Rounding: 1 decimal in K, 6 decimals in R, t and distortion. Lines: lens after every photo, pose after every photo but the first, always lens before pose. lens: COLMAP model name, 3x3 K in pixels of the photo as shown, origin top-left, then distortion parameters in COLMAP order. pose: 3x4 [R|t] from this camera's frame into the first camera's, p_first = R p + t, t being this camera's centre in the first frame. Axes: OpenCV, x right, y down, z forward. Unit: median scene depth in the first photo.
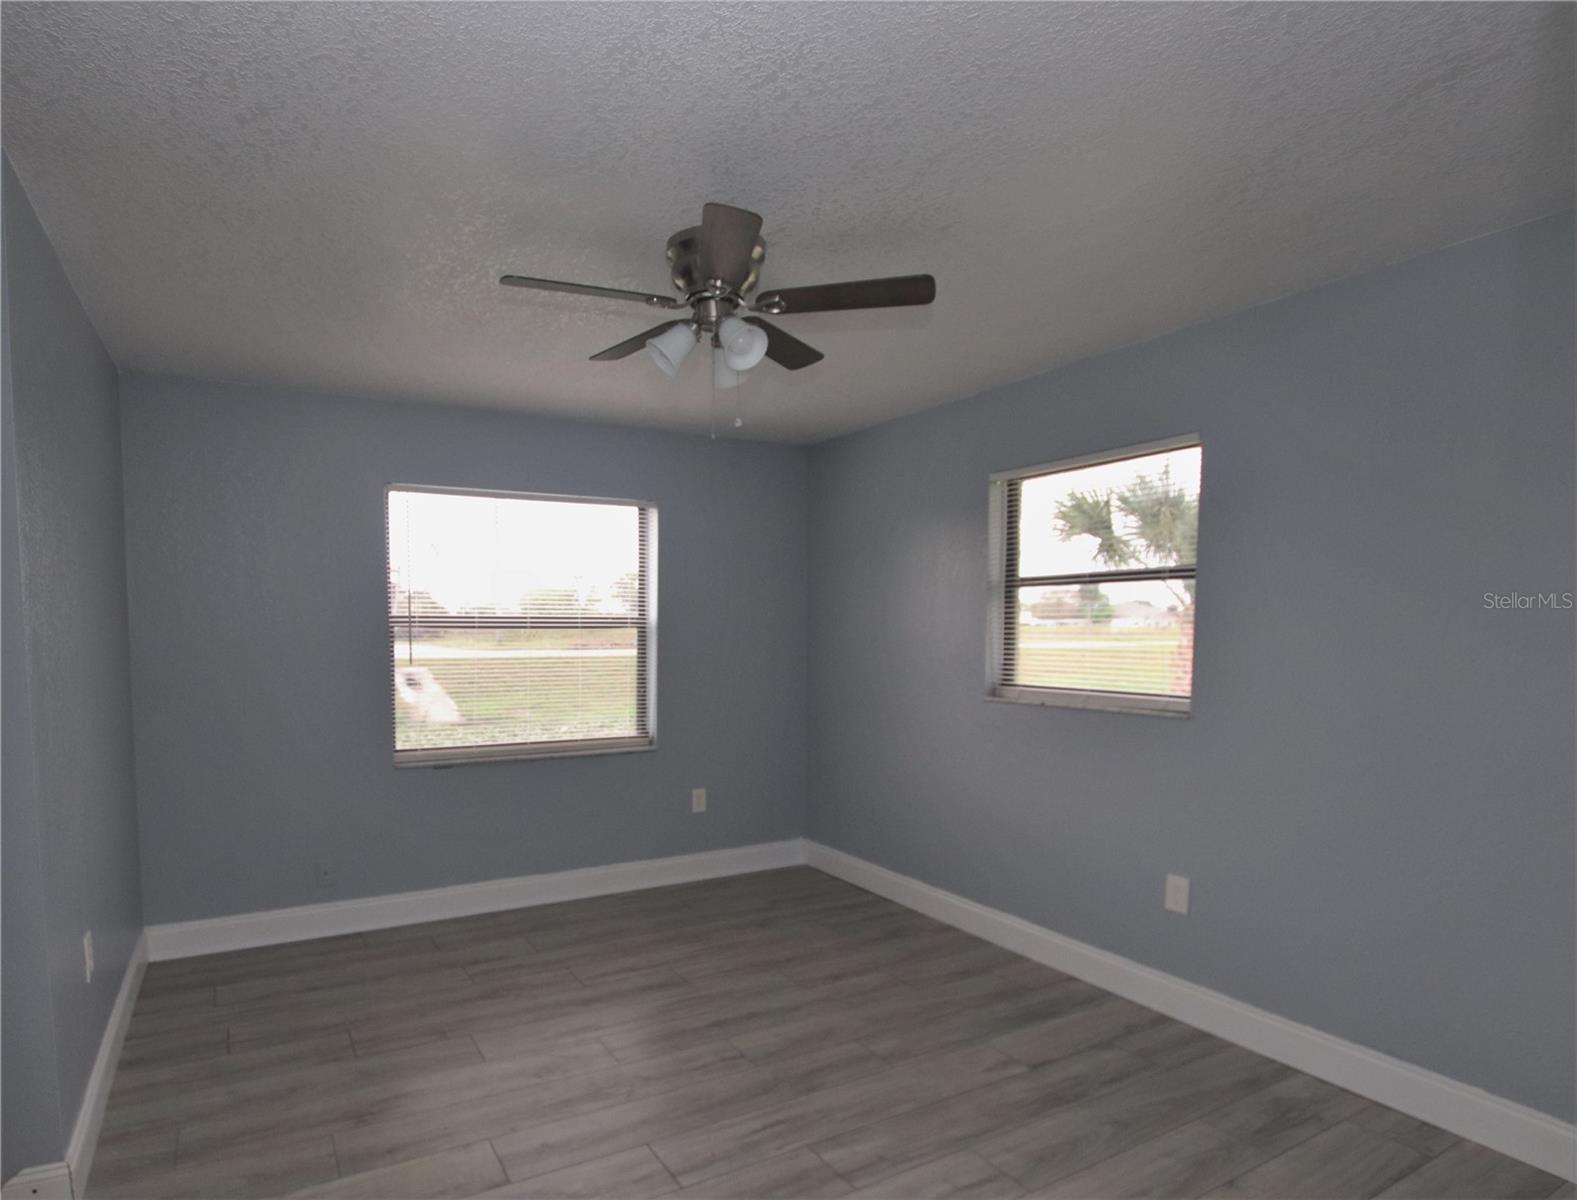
lens RADIAL K [[893.4, 0, 788.5], [0, 893.4, 600.0], [0, 0, 1]] dist [-0.017778, 0.001084]
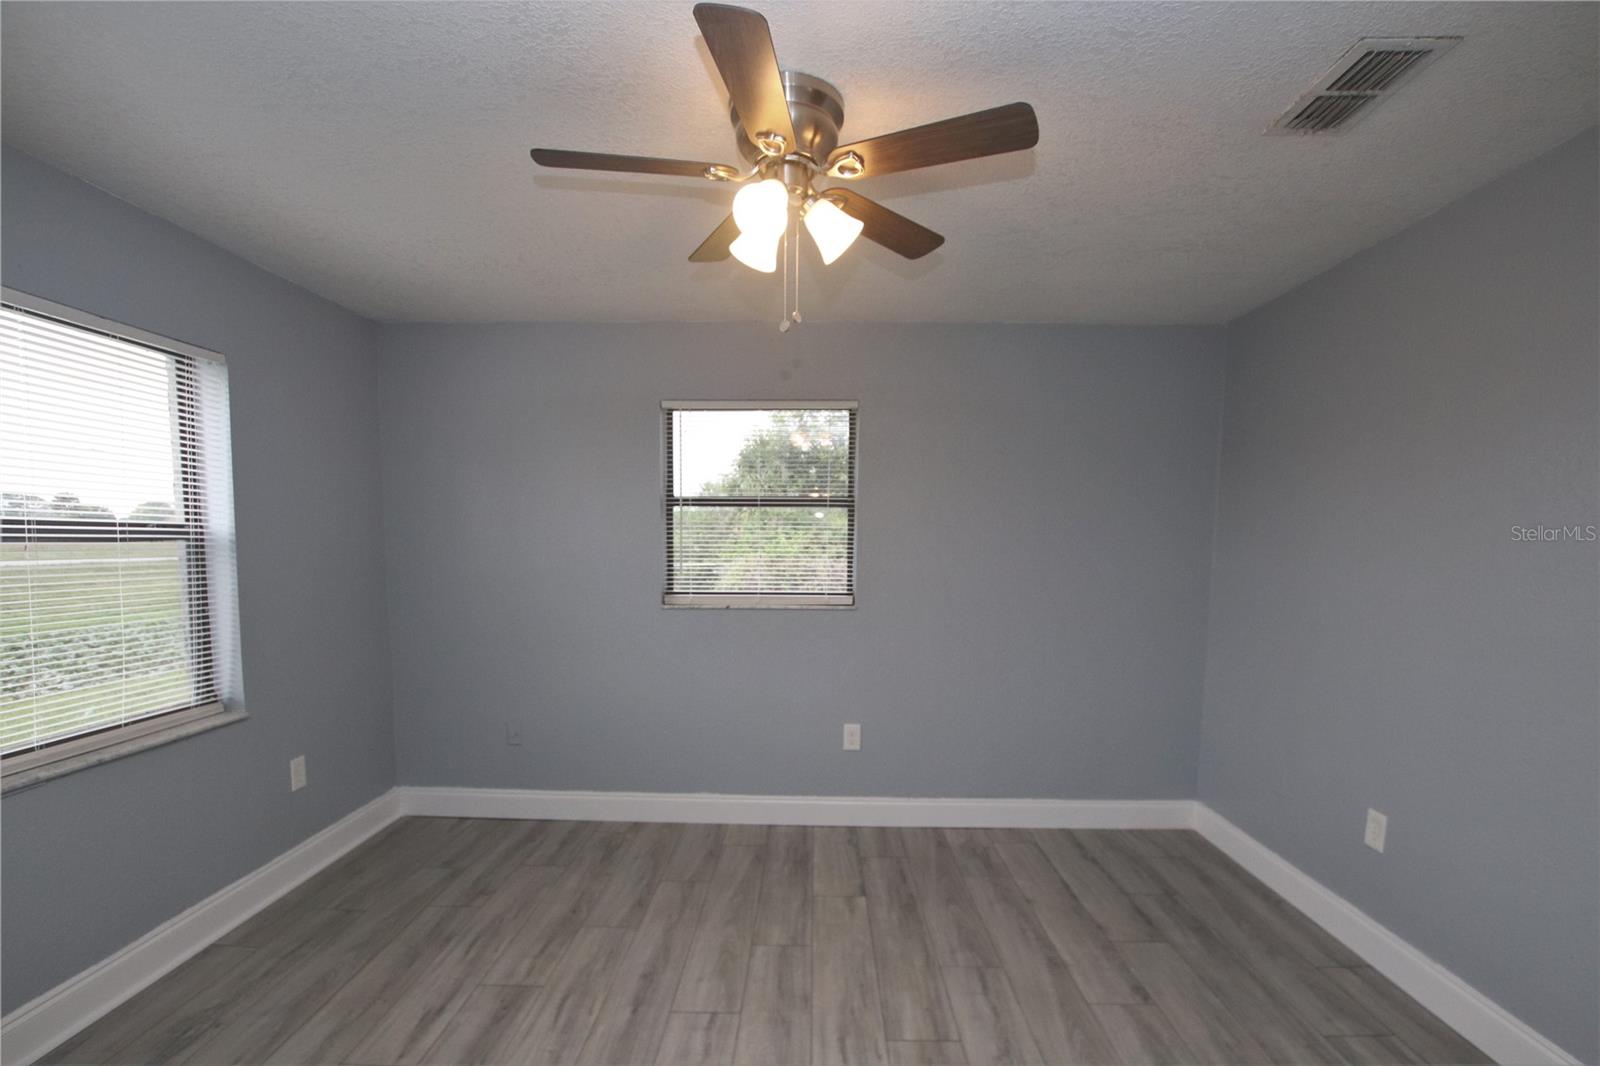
lens RADIAL K [[721.3, 0, 801.0], [0, 721.3, 543.1], [0, 0, 1]] dist [-0.017447, -0.000058]
pose [[0.526264, 0.000551, 0.850321, -0.527217], [-0.032887, 0.999265, 0.019707, 0.011323], [-0.849685, -0.038335, 0.525895, 0.467937]]
